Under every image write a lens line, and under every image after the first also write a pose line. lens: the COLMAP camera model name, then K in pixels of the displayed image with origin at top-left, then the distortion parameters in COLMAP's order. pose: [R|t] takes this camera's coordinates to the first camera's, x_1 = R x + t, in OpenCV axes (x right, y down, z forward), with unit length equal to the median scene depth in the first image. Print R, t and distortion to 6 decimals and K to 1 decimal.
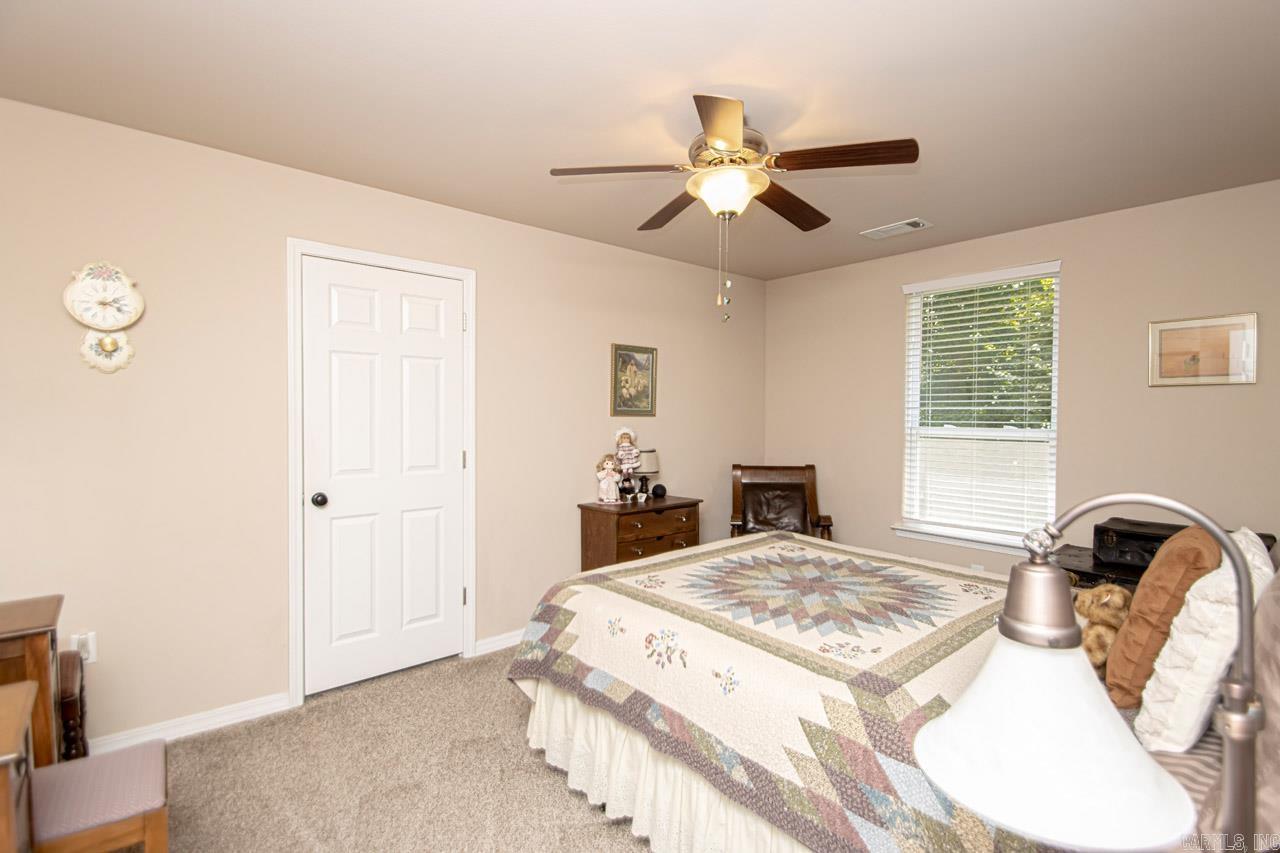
lens RADIAL K [[594.6, 0, 700.6], [0, 594.6, 431.2], [0, 0, 1]] dist [0.011698, -0.019469]
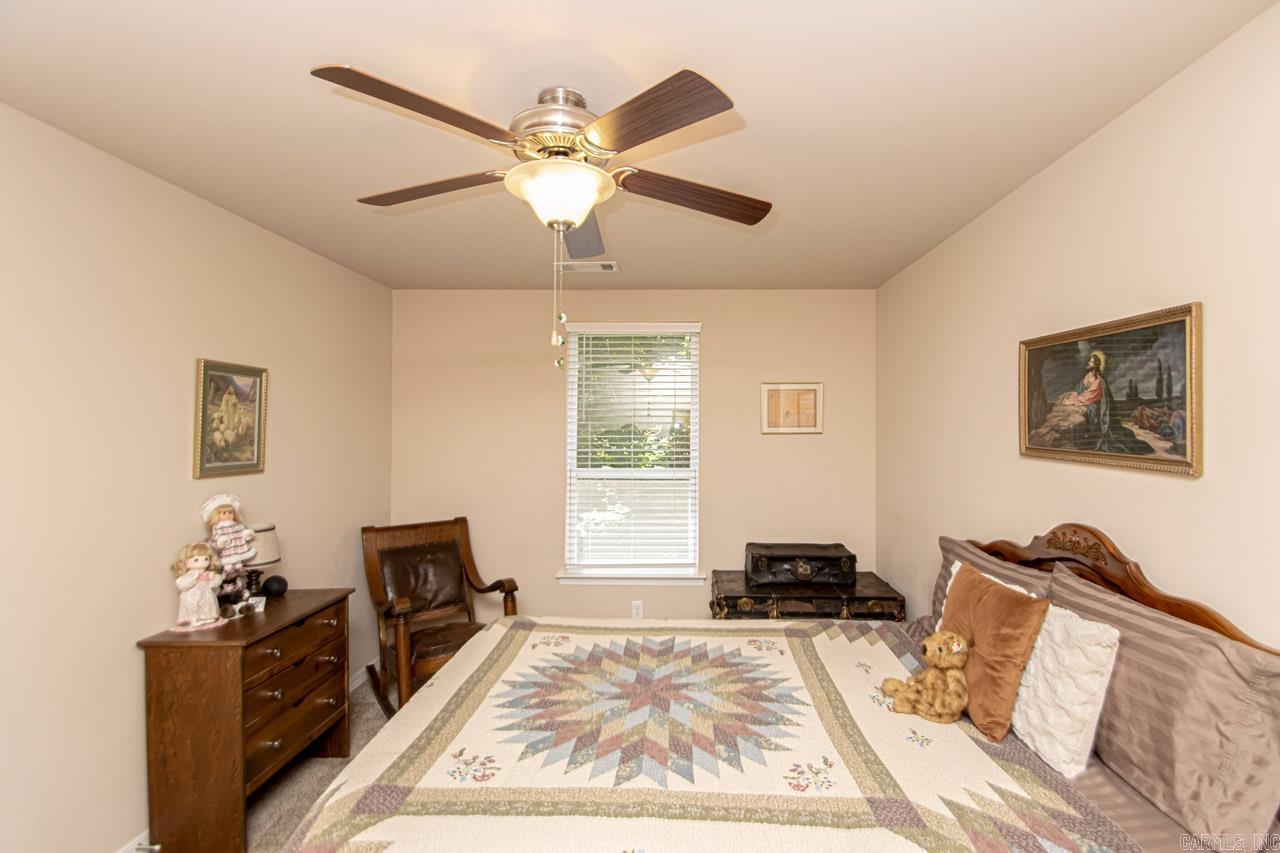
lens RADIAL K [[583.0, 0, 649.7], [0, 583.0, 427.3], [0, 0, 1]] dist [0.009139, 0.000439]
pose [[0.707109, 0.003840, 0.707094, -0.252146], [0.014266, 0.999704, -0.019696, -0.060832], [-0.706961, 0.024014, 0.706845, 0.263964]]
